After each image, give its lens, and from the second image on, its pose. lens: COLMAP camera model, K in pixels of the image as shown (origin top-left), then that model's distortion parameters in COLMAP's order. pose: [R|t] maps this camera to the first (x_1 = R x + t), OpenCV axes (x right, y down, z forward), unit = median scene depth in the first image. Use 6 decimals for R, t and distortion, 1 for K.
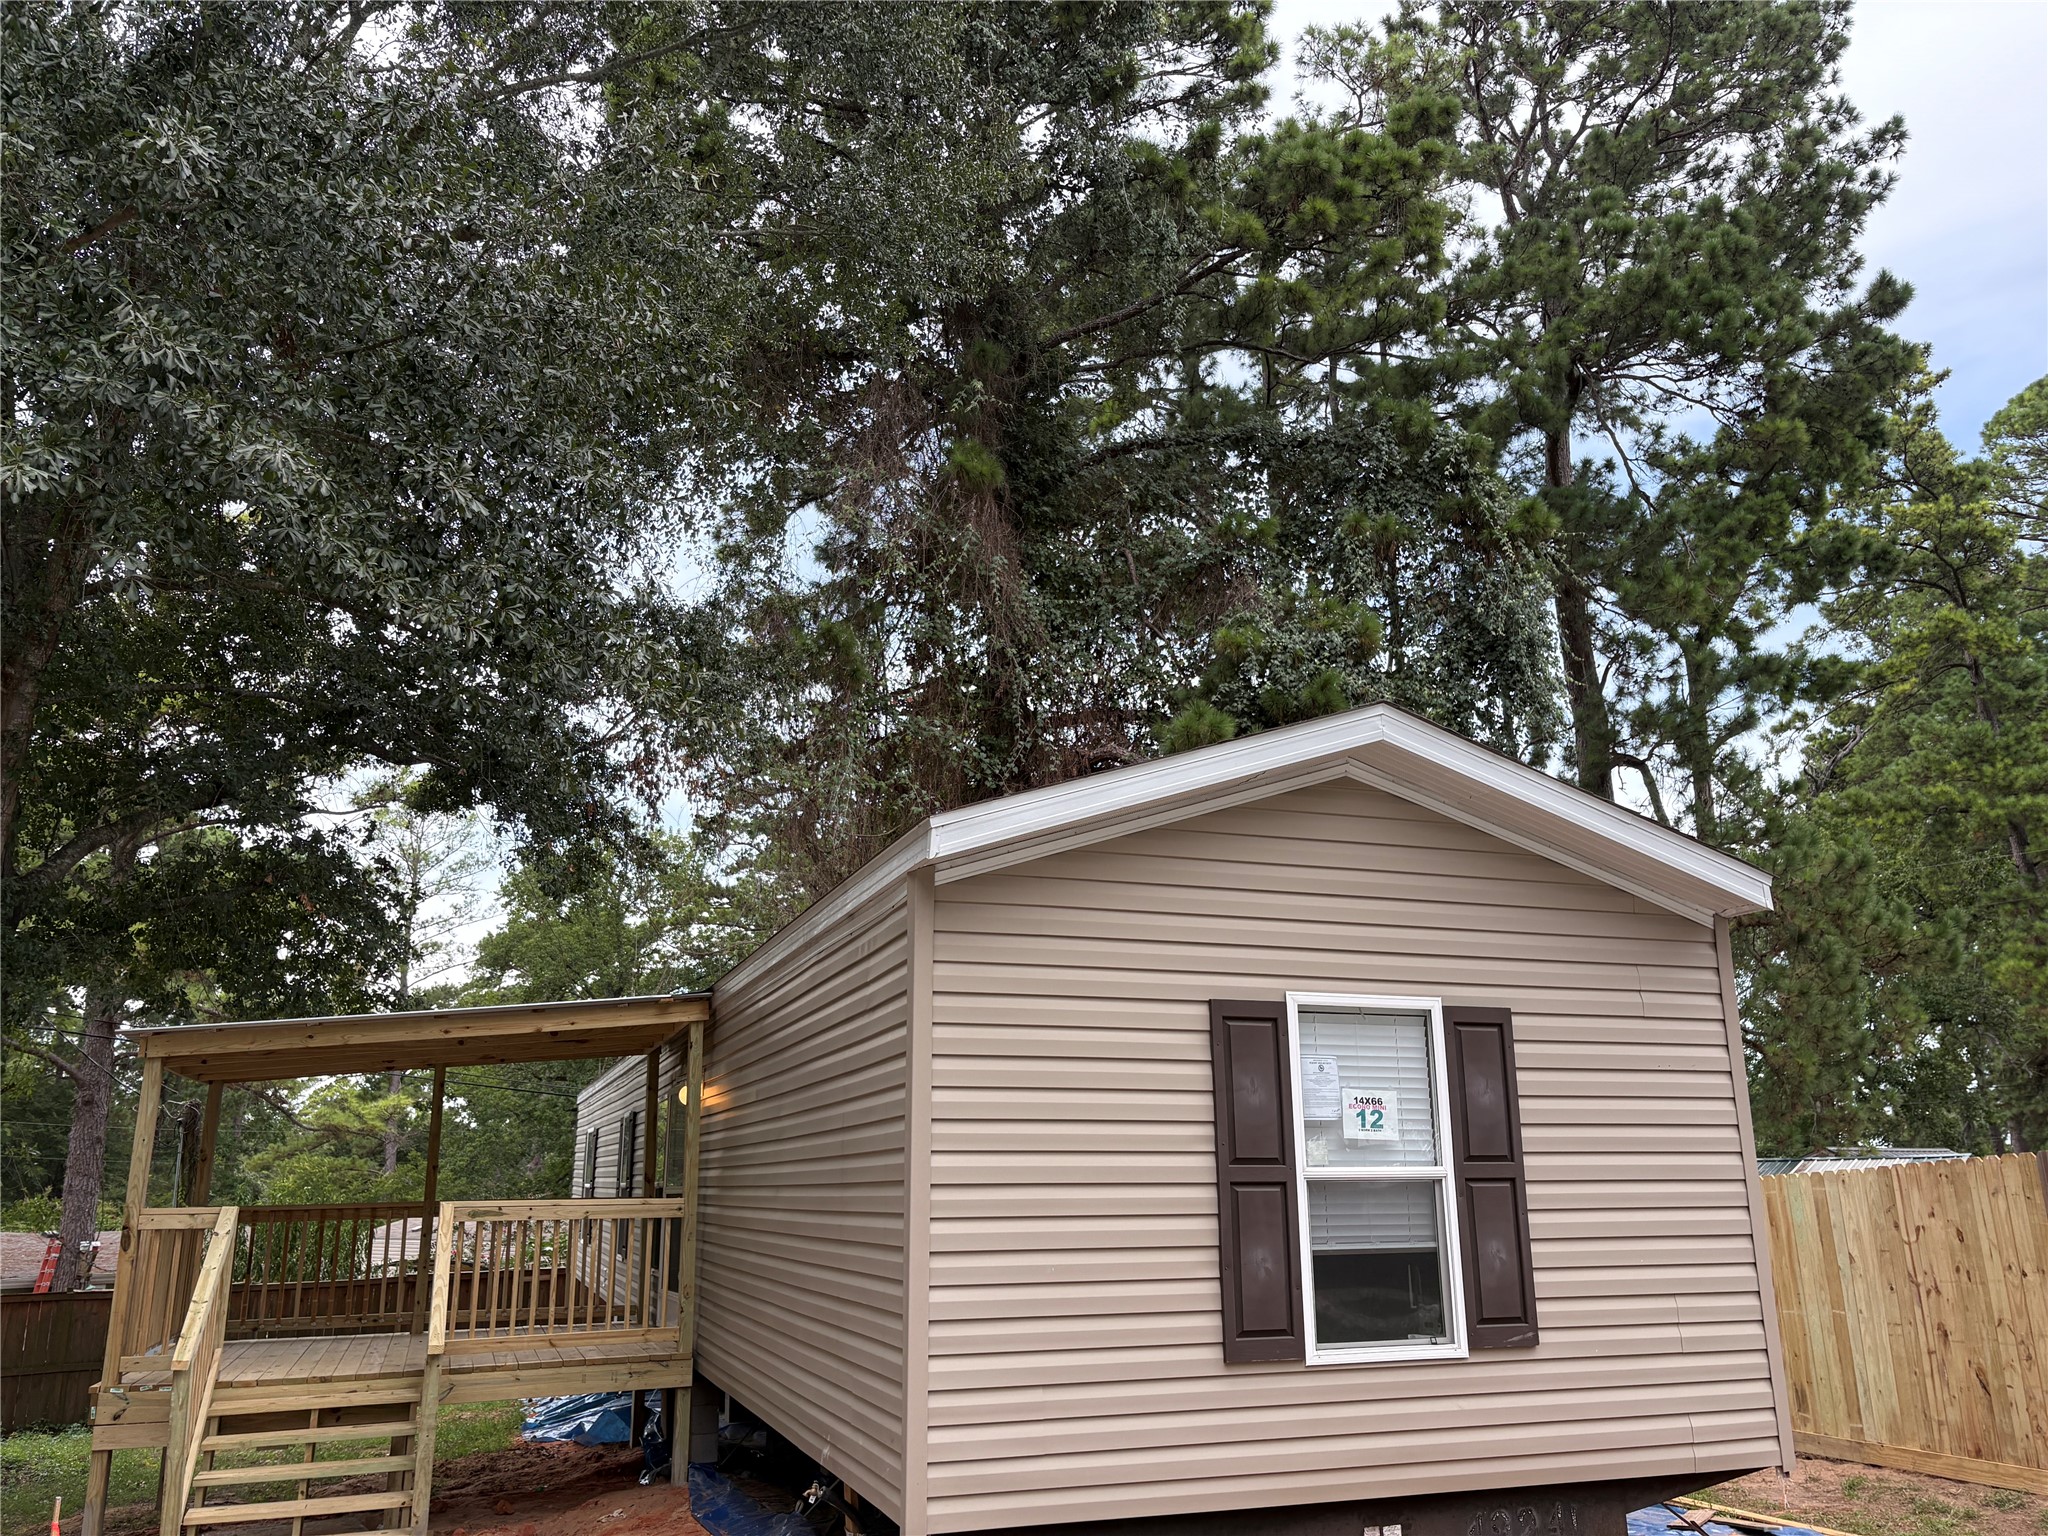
lens RADIAL K [[1540.8, 0, 1029.5], [0, 1540.8, 775.1], [0, 0, 1]] dist [0.039588, -0.033965]
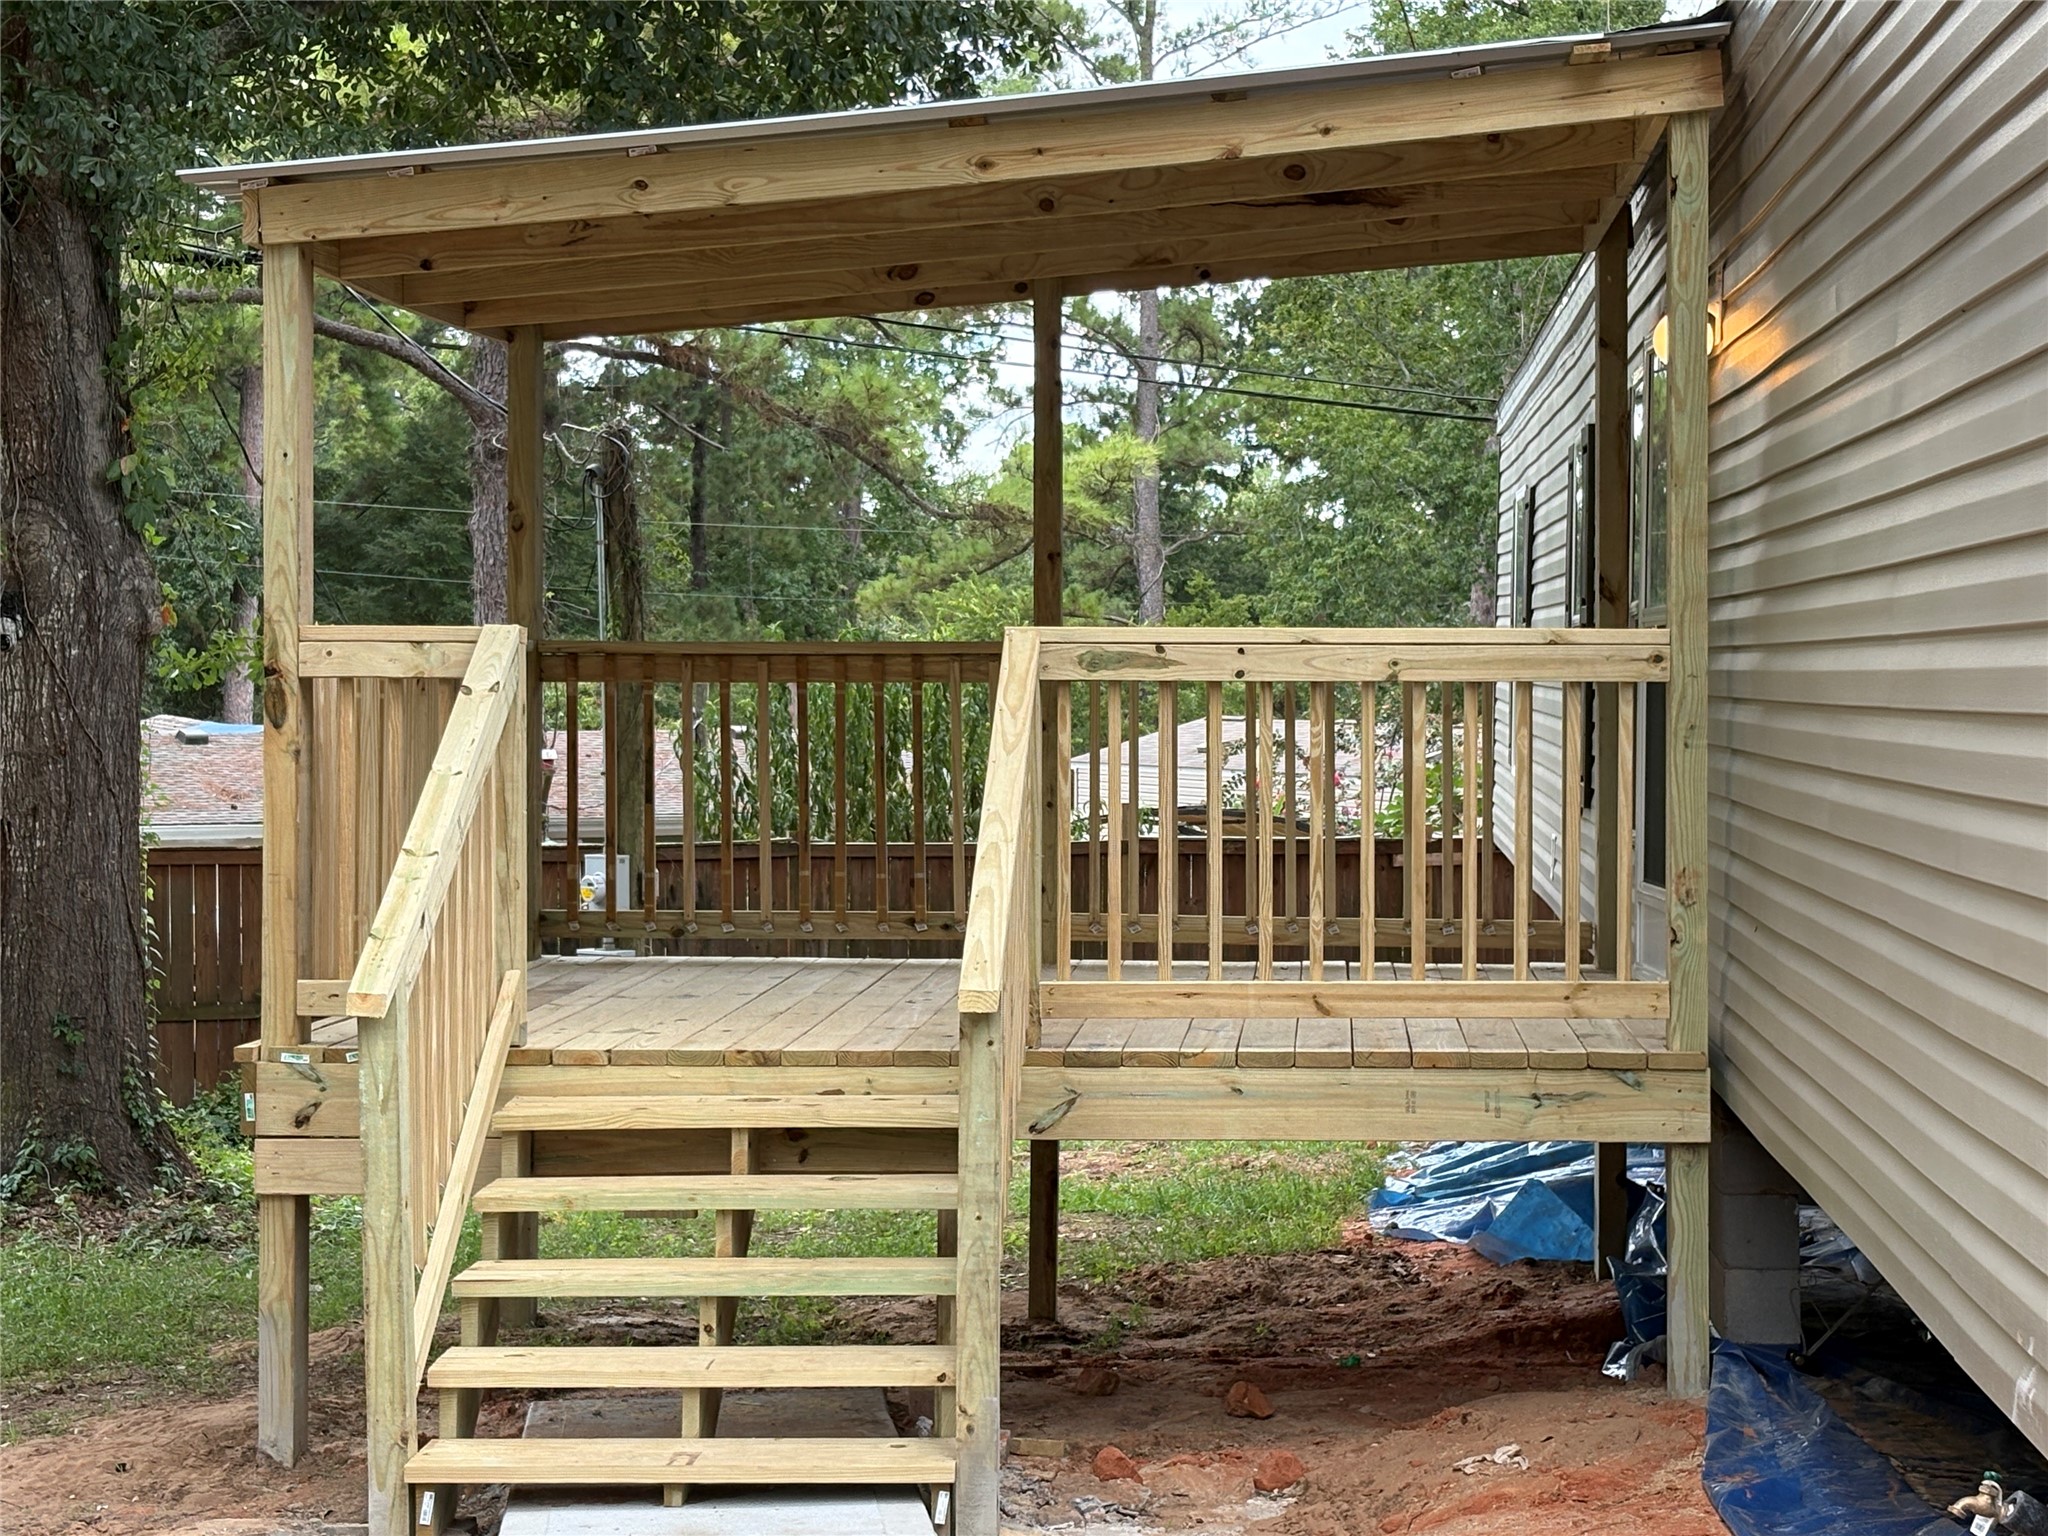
lens RADIAL K [[3846.3, 0, 1034.8], [0, 3846.3, 784.0], [0, 0, 1]] dist [0.154852, 0.000000]
pose [[0.912207, 0.025881, -0.408912, -0.000172], [0.091194, 0.960145, 0.264207, 0.075616], [0.399453, -0.278301, 0.873490, 0.209626]]
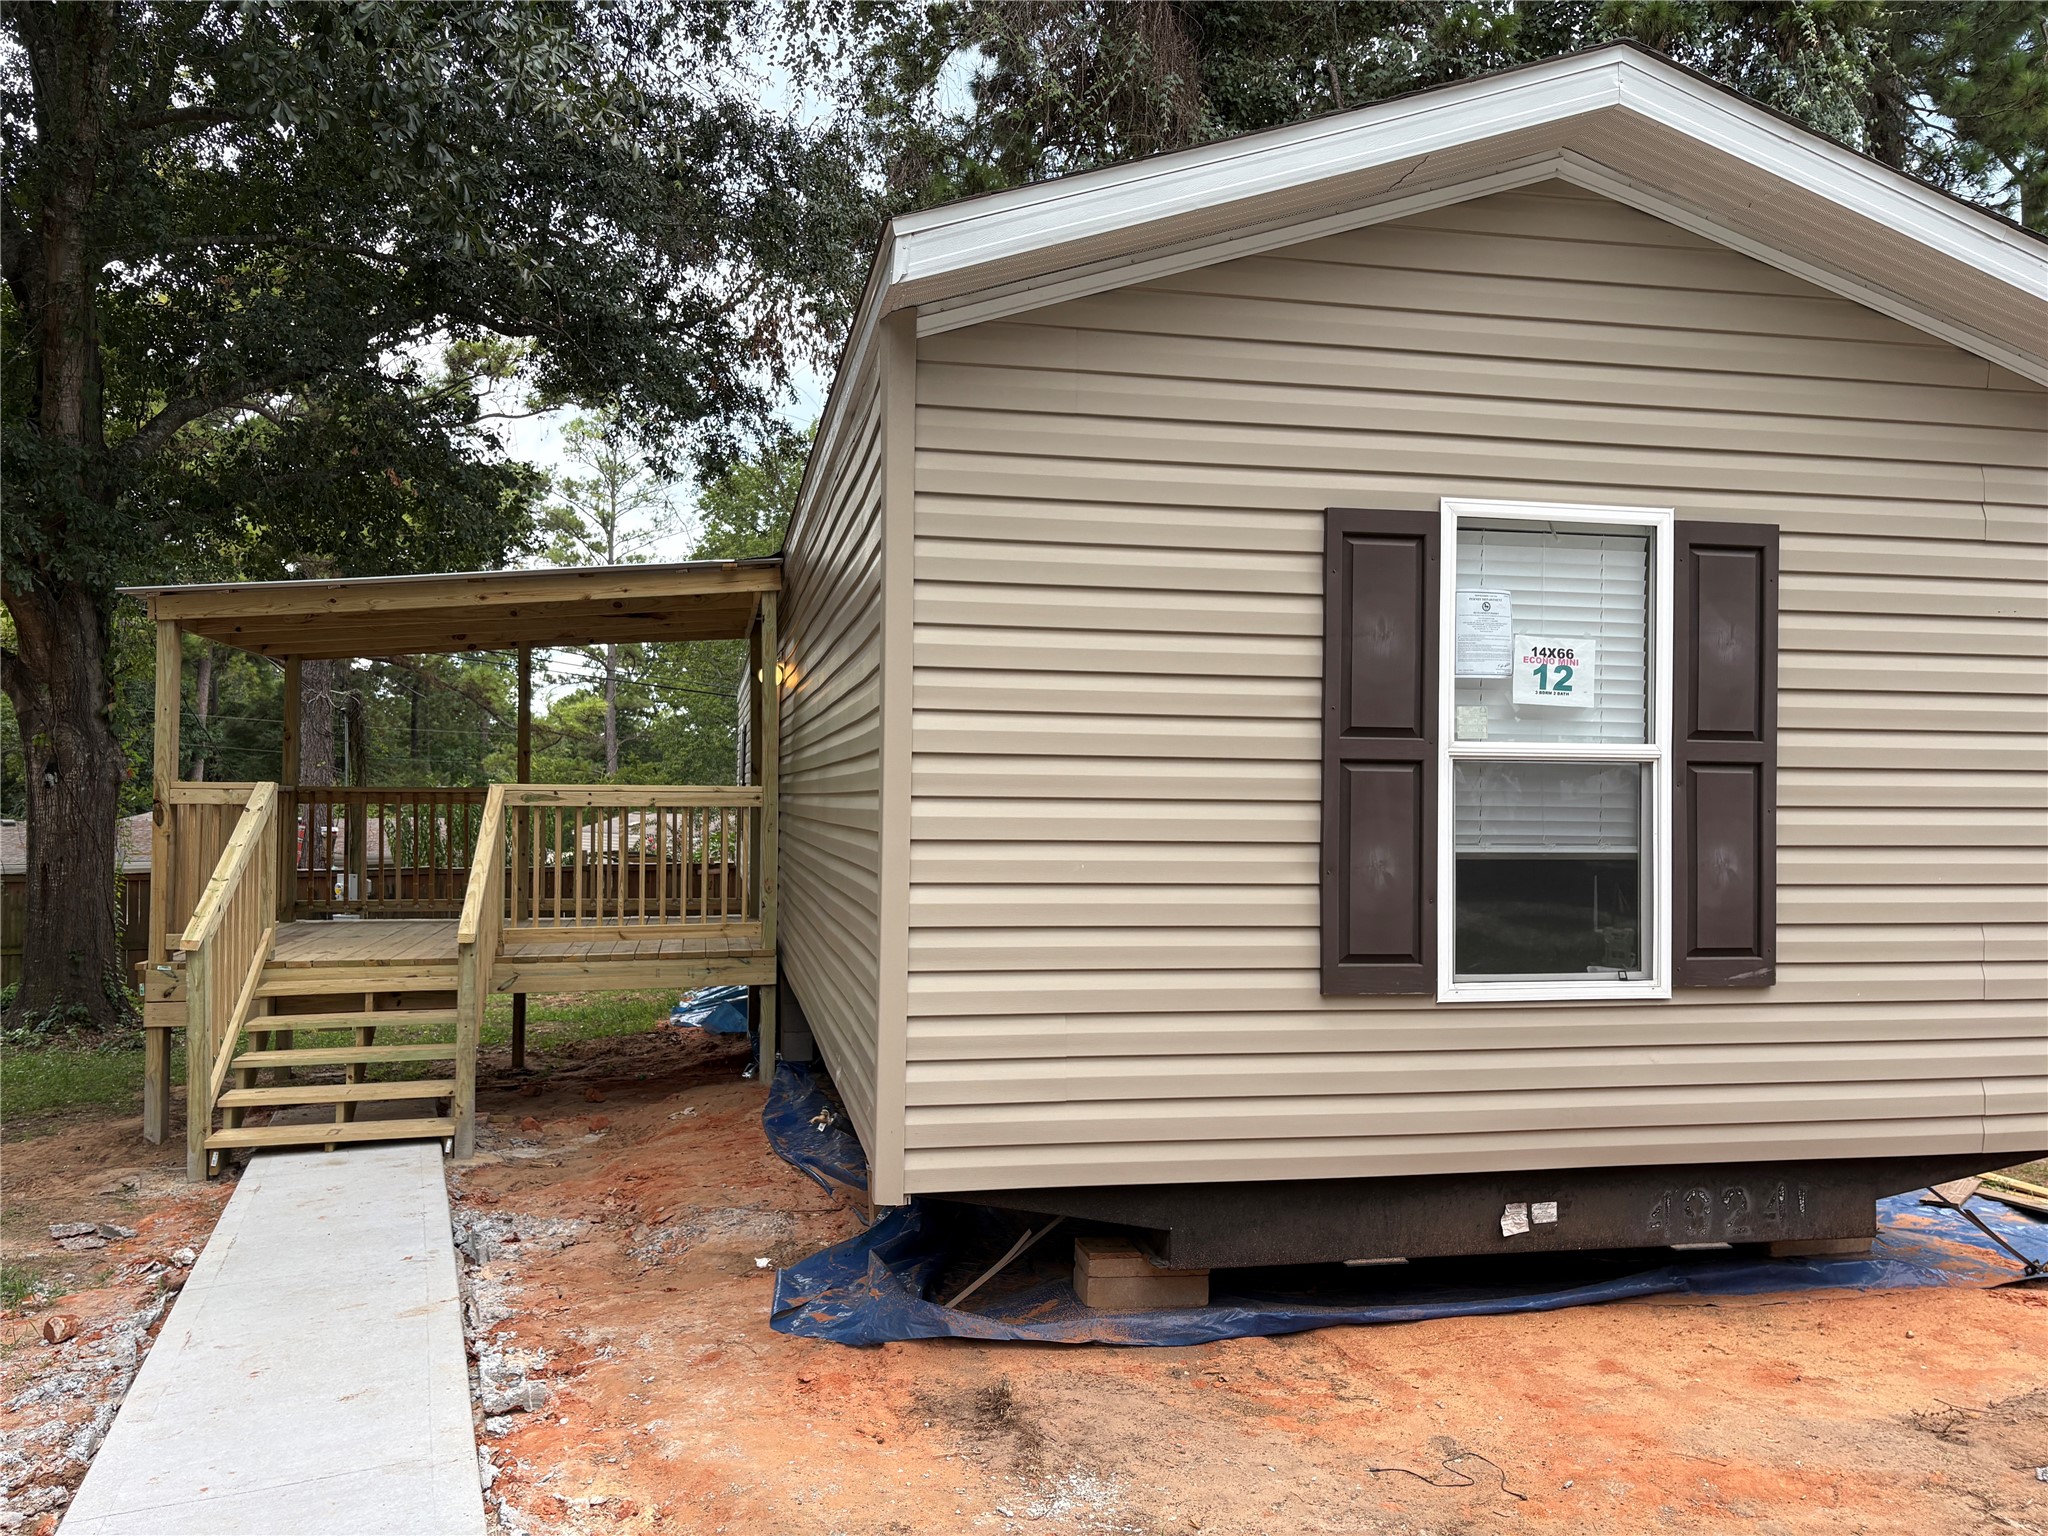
lens RADIAL K [[1540.8, 0, 1015.9], [0, 1540.8, 769.0], [0, 0, 1]] dist [0.039588, -0.033965]
pose [[0.989865, 0.016441, -0.141055, 0.053474], [0.017545, 0.971508, 0.236357, 0.062778], [0.140922, -0.236436, 0.961373, 0.189706]]
